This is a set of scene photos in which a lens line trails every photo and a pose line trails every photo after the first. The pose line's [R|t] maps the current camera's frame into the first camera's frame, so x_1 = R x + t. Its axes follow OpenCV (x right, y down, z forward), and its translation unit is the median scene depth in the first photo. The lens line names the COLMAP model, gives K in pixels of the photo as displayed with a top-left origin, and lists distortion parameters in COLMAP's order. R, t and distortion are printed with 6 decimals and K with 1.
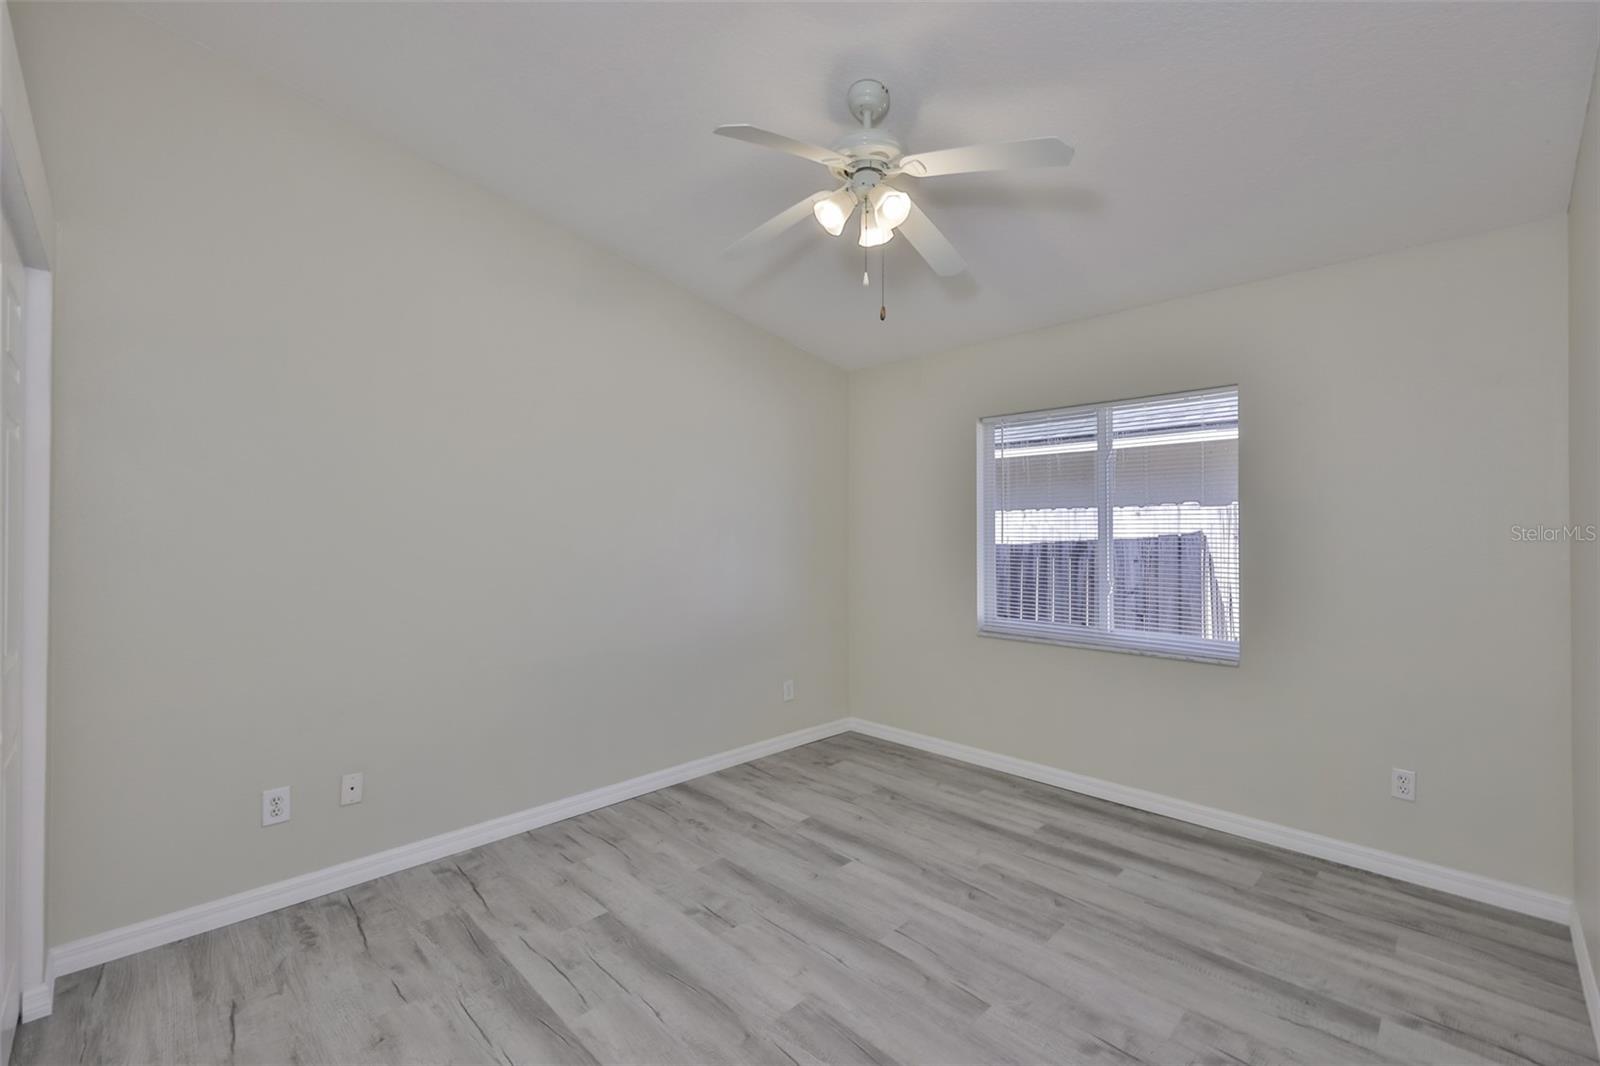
lens RADIAL K [[681.0, 0, 786.2], [0, 681.0, 532.6], [0, 0, 1]] dist [-0.001722, -0.000634]
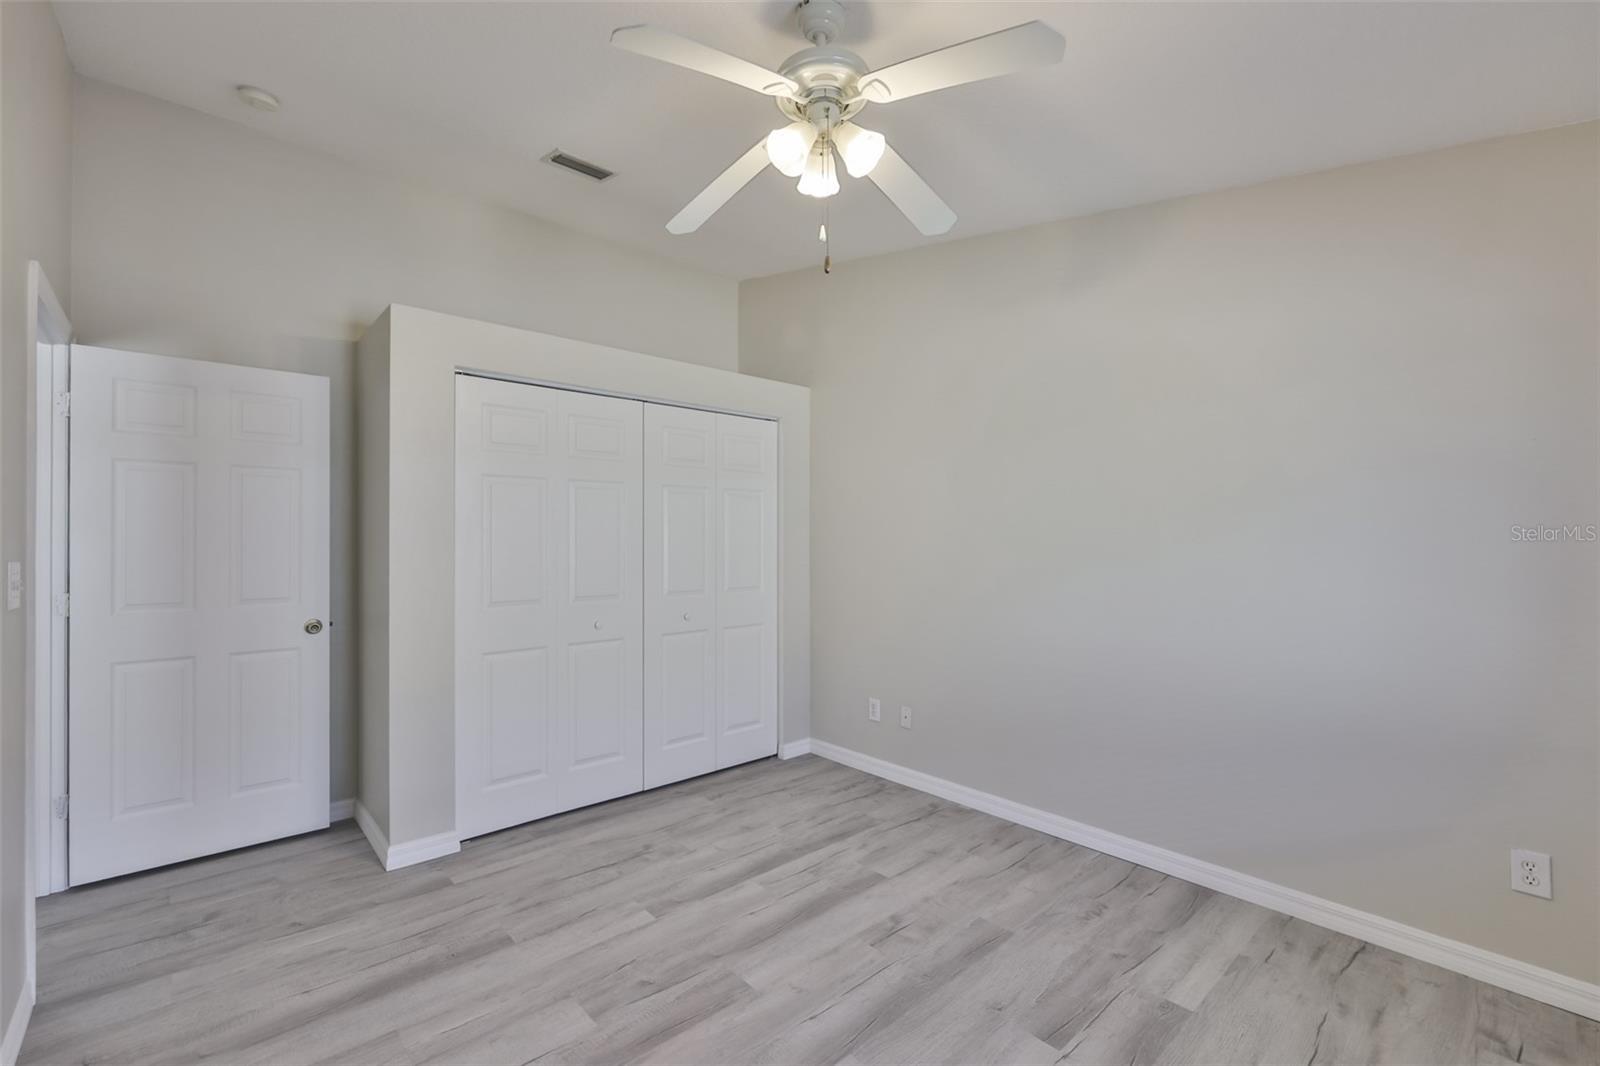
lens RADIAL K [[681.0, 0, 789.9], [0, 681.0, 537.3], [0, 0, 1]] dist [-0.001722, -0.000634]
pose [[-0.046550, -0.005873, -0.998899, 0.782442], [-0.005728, 0.999968, -0.005613, 0.016485], [0.998900, 0.005461, -0.046582, 0.827658]]
